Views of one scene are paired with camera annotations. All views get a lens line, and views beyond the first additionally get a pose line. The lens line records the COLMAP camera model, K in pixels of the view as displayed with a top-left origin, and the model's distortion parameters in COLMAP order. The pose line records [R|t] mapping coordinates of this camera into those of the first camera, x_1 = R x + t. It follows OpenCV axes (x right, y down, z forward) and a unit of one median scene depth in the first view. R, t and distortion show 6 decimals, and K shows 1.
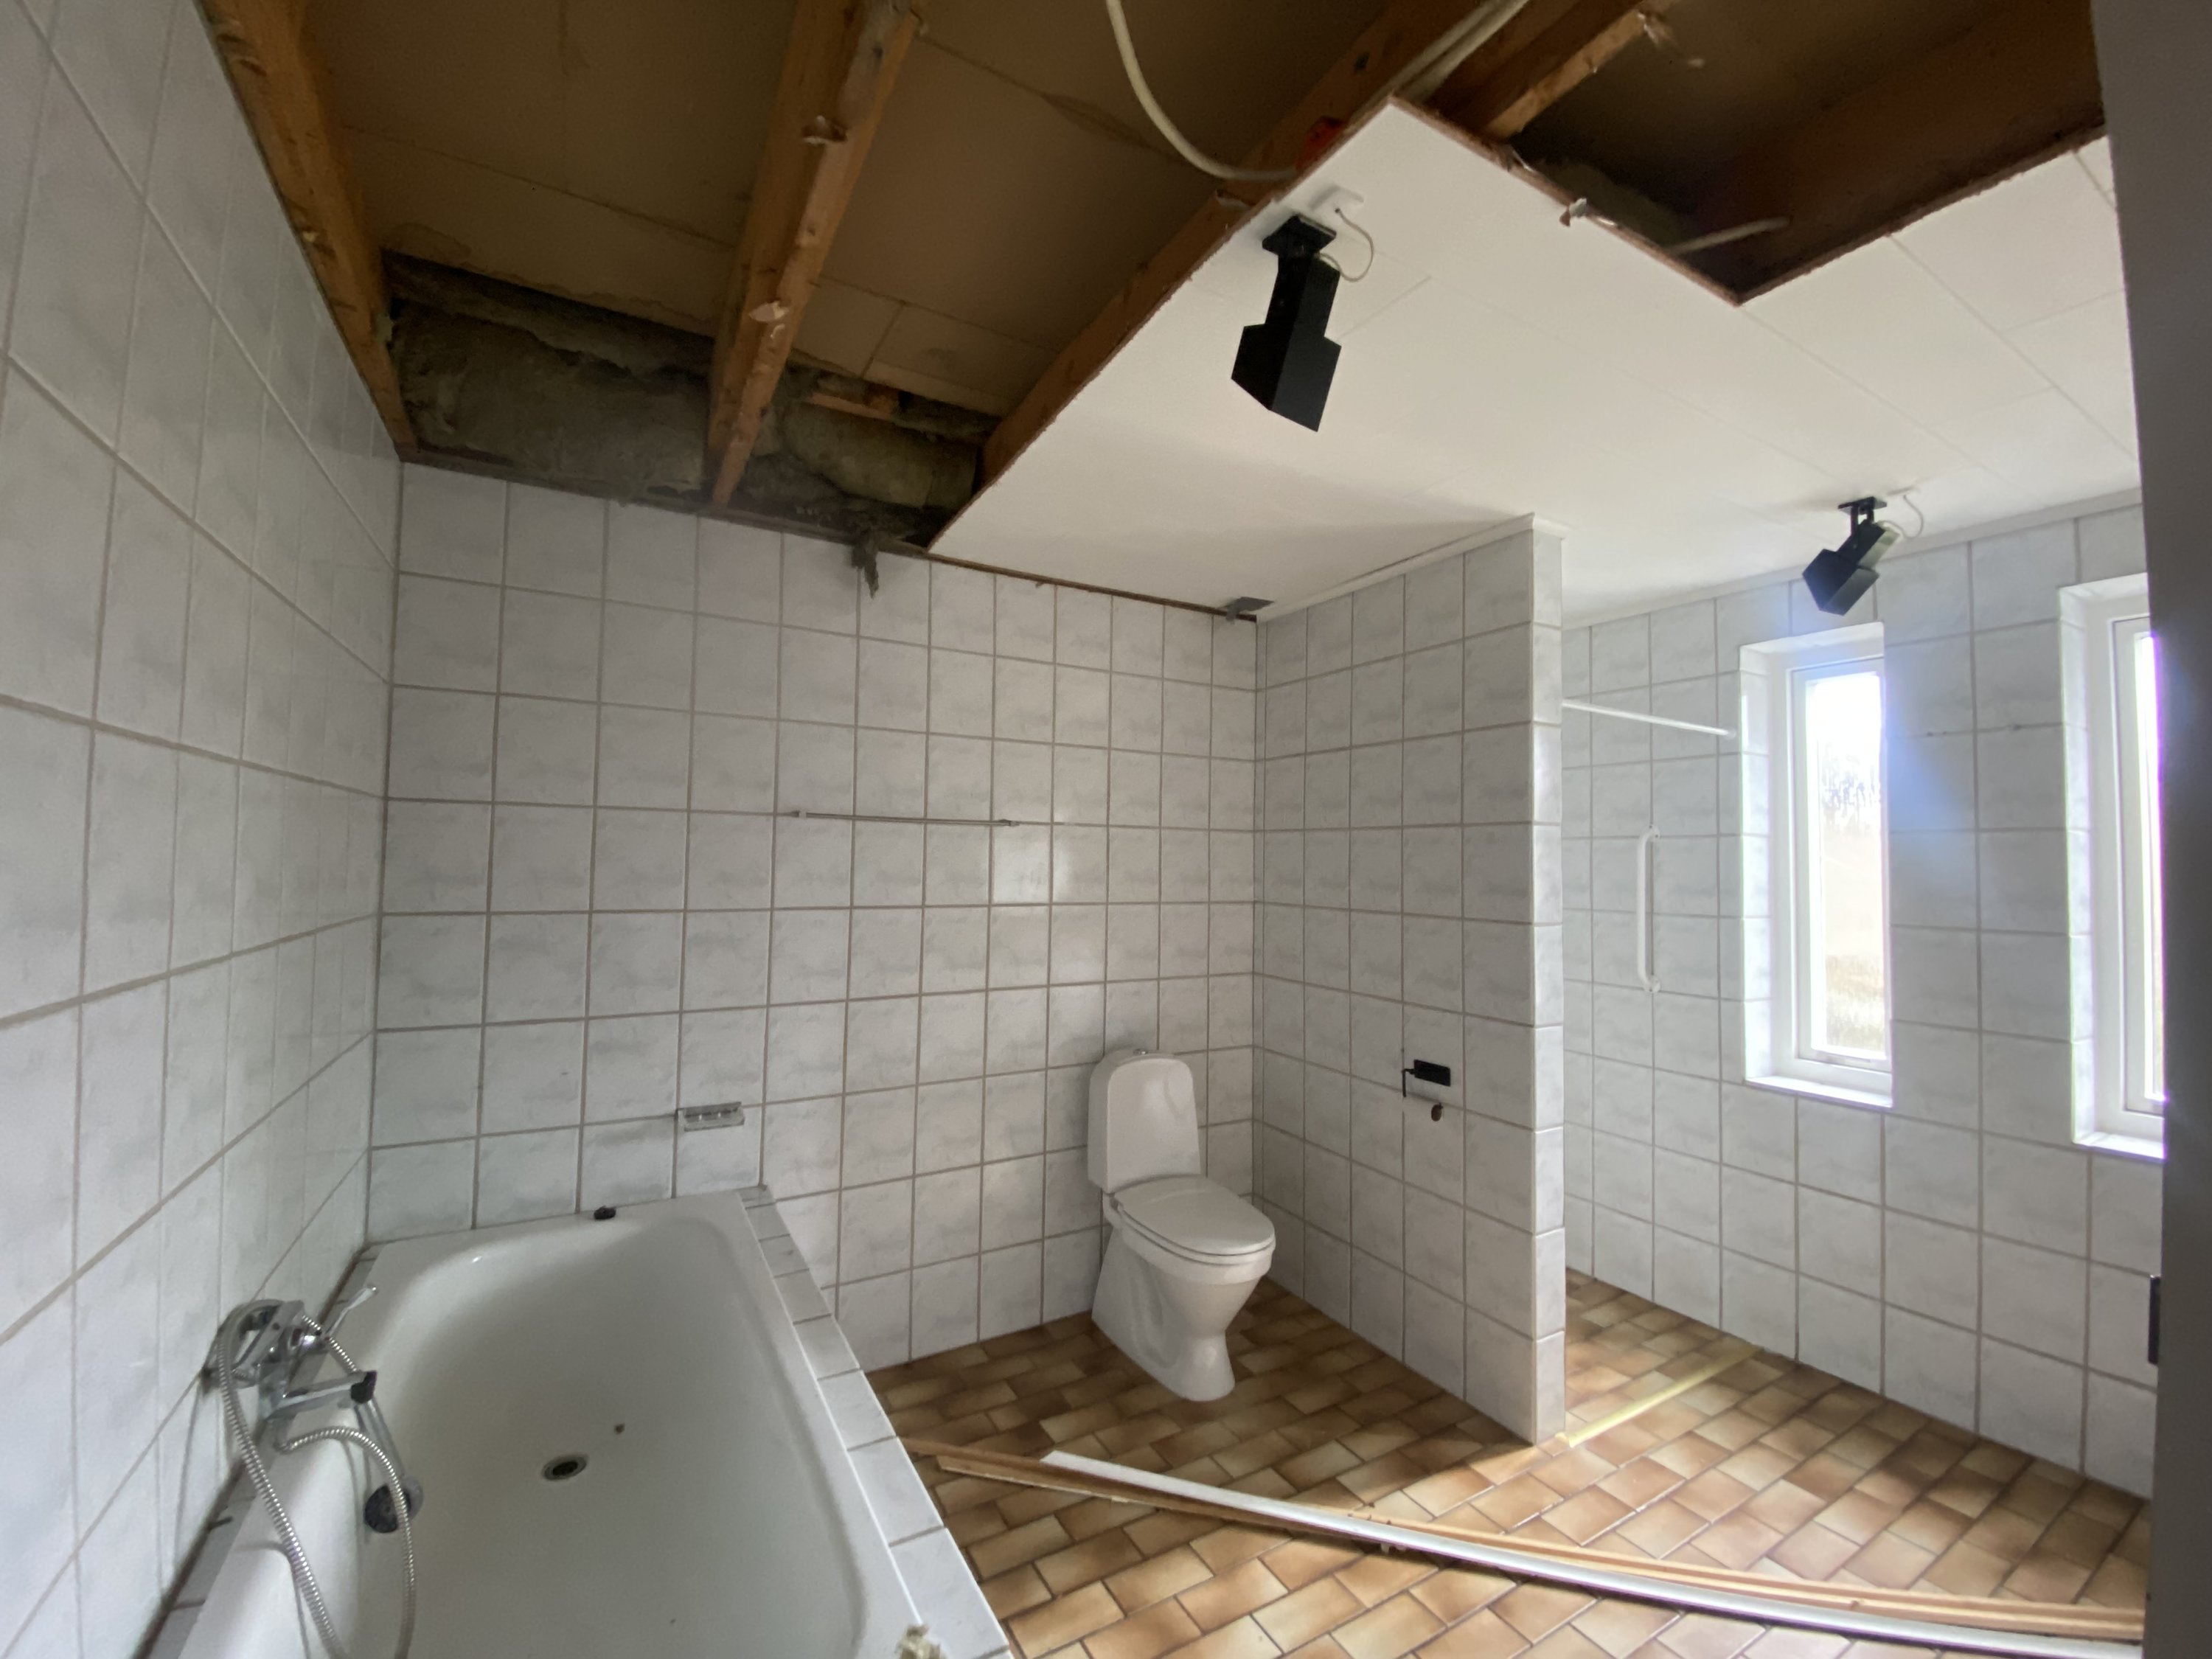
lens RADIAL K [[906.0, 0, 1123.9], [0, 906.0, 824.0], [0, 0, 1]] dist [0.007578, -0.006781]
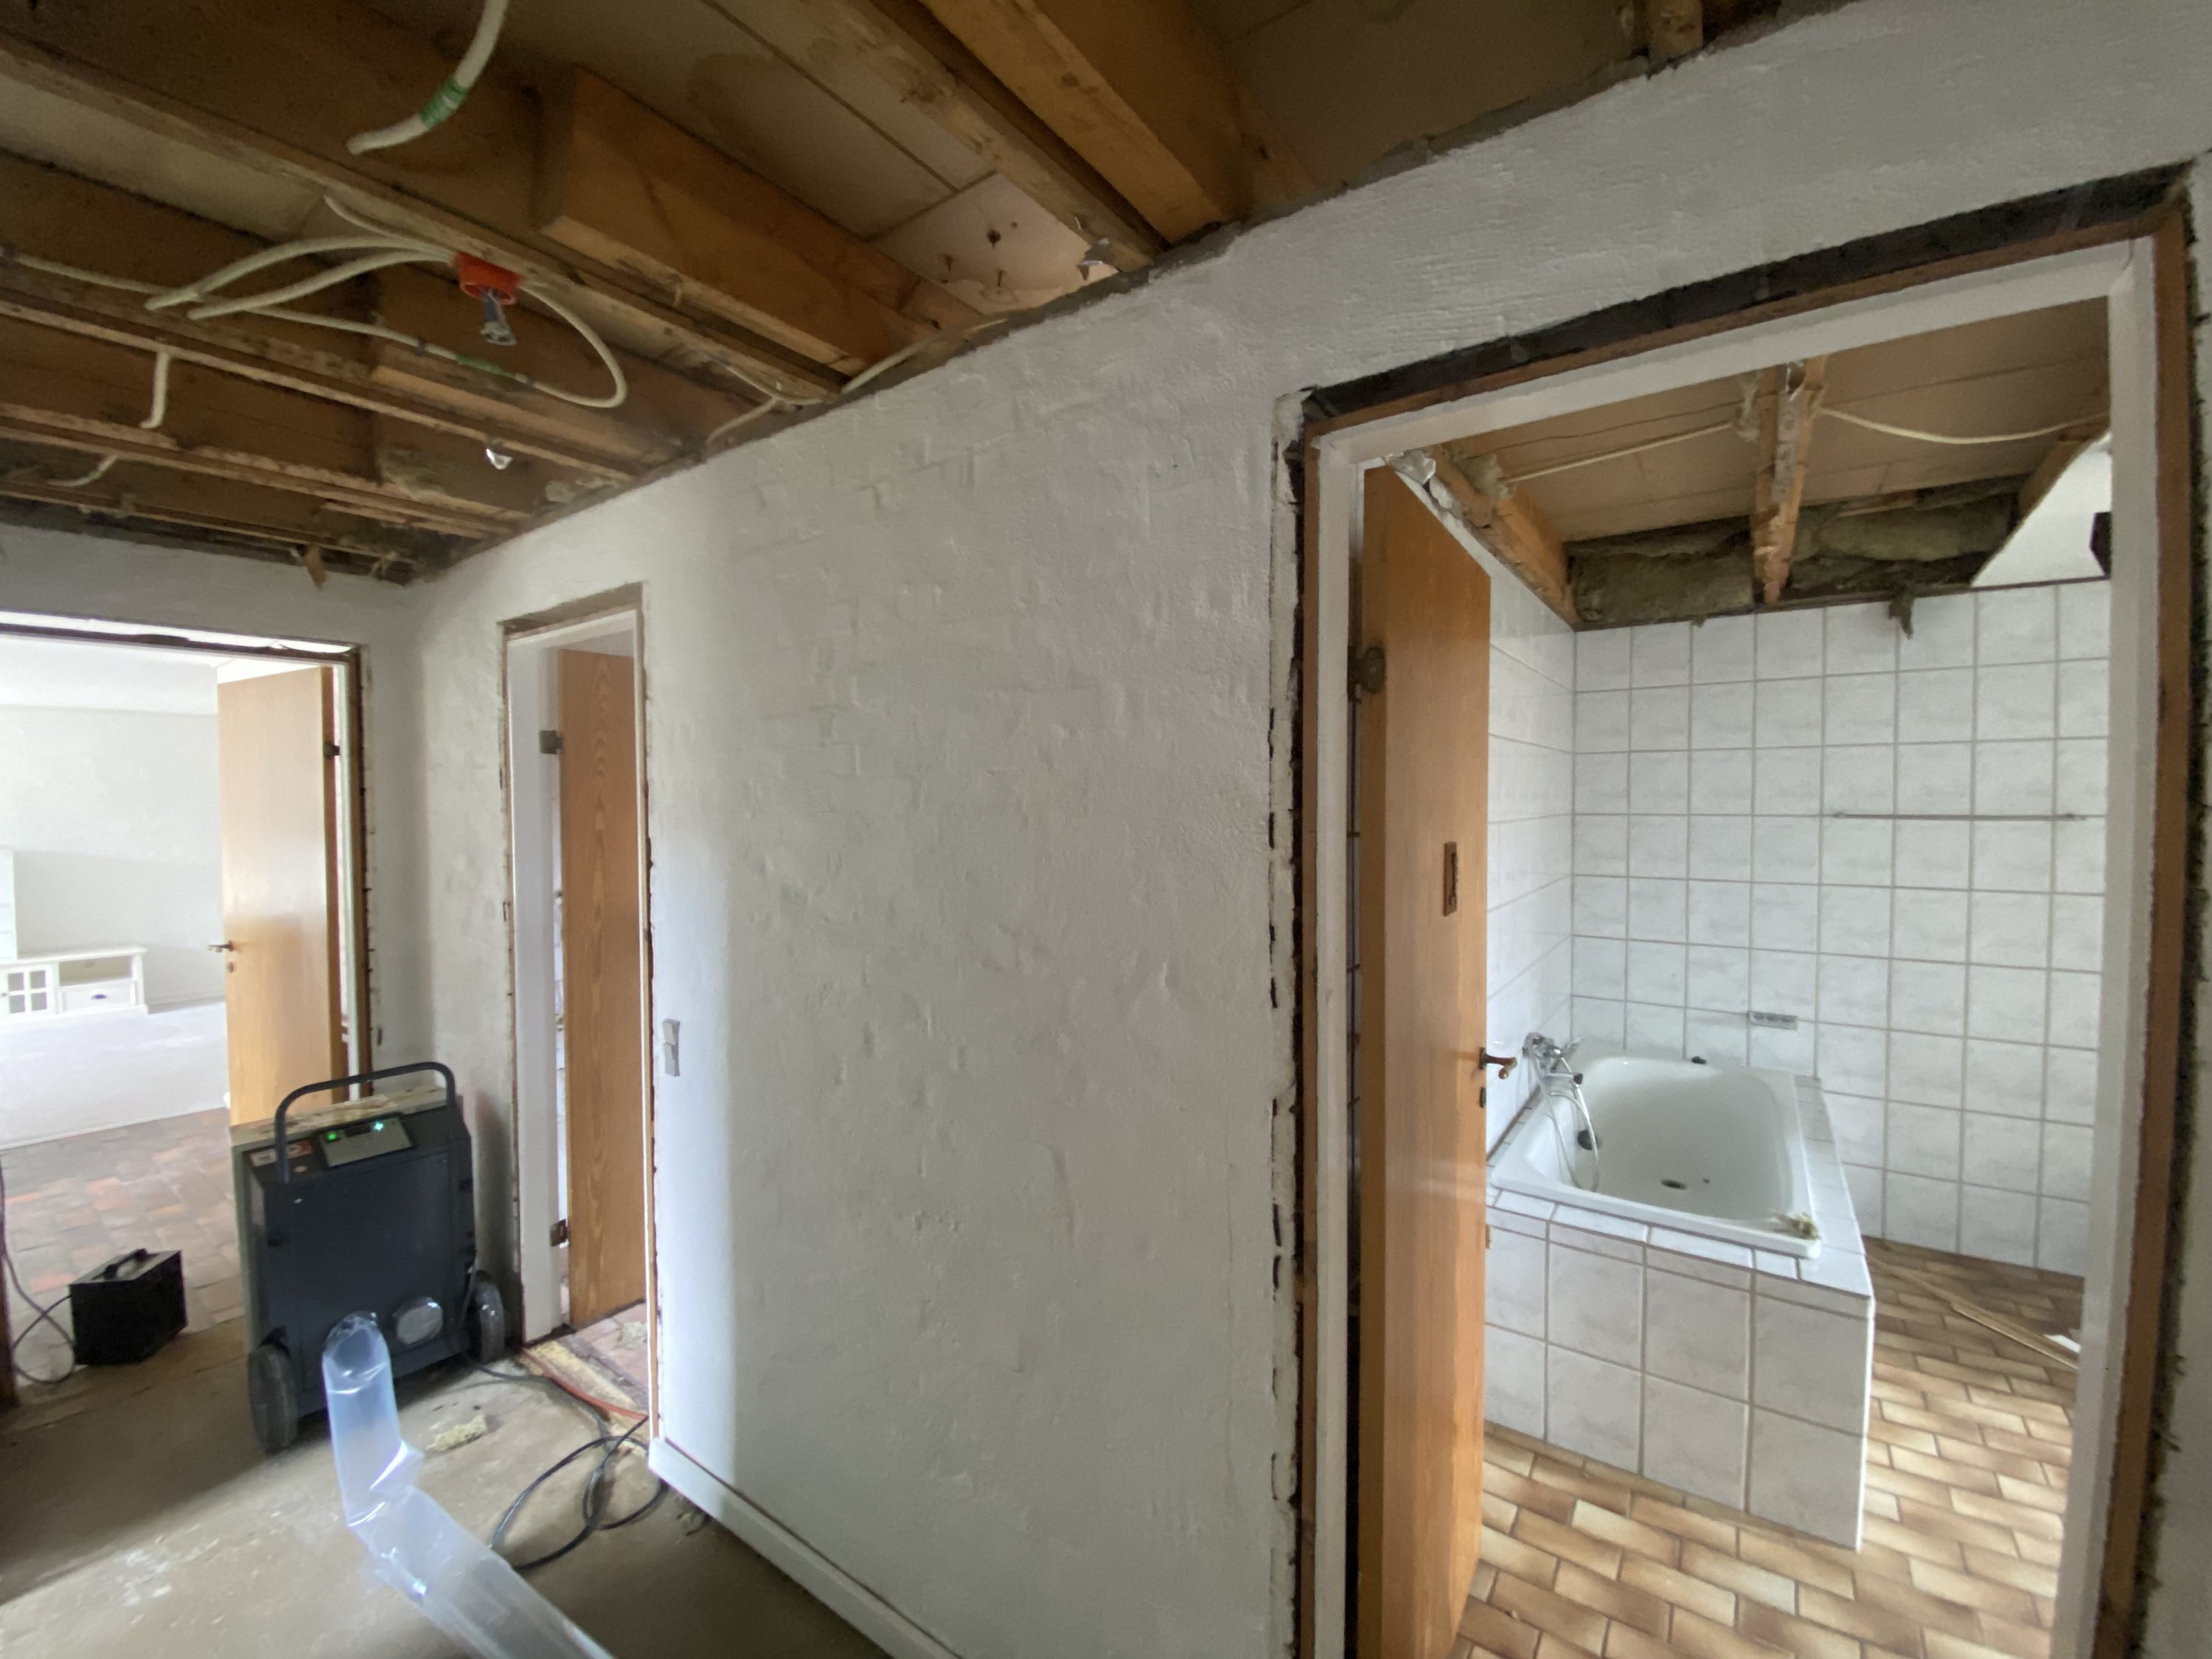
lens RADIAL K [[906.0, 0, 1117.2], [0, 906.0, 823.1], [0, 0, 1]] dist [0.007578, -0.006781]
pose [[0.409214, 0.001620, -0.912437, 0.452914], [0.044507, 0.998773, 0.021734, -0.079896], [0.911353, -0.049503, 0.408639, -0.560159]]
